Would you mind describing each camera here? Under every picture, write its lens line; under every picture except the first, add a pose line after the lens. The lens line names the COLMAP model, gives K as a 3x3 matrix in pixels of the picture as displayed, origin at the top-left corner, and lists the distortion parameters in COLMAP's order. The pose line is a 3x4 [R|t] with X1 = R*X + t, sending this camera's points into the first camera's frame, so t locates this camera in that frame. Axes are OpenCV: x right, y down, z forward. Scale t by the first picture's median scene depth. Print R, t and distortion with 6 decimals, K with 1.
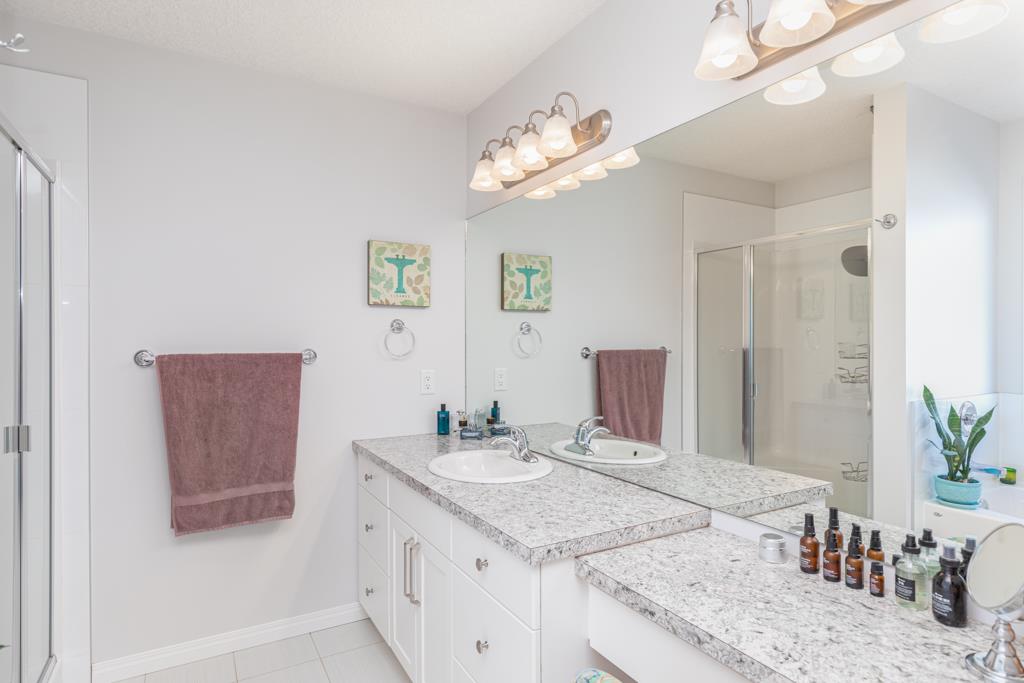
lens RADIAL K [[556.8, 0, 512.7], [0, 556.8, 342.2], [0, 0, 1]] dist [0.003847, -0.001718]
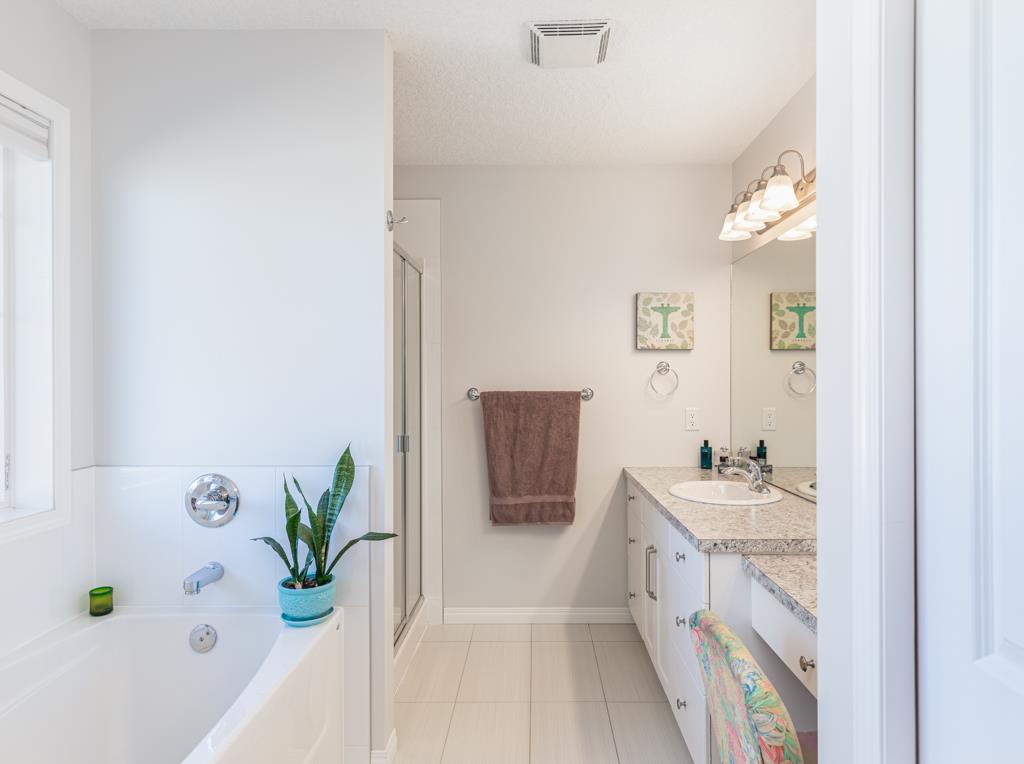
lens RADIAL K [[578.4, 0, 511.5], [0, 578.4, 381.9], [0, 0, 1]] dist [0.000221, -0.000351]
pose [[0.857231, -0.000781, -0.514932, 0.150100], [0.001255, 0.999999, 0.000572, -0.001833], [0.514931, -0.001137, 0.857231, -0.169657]]
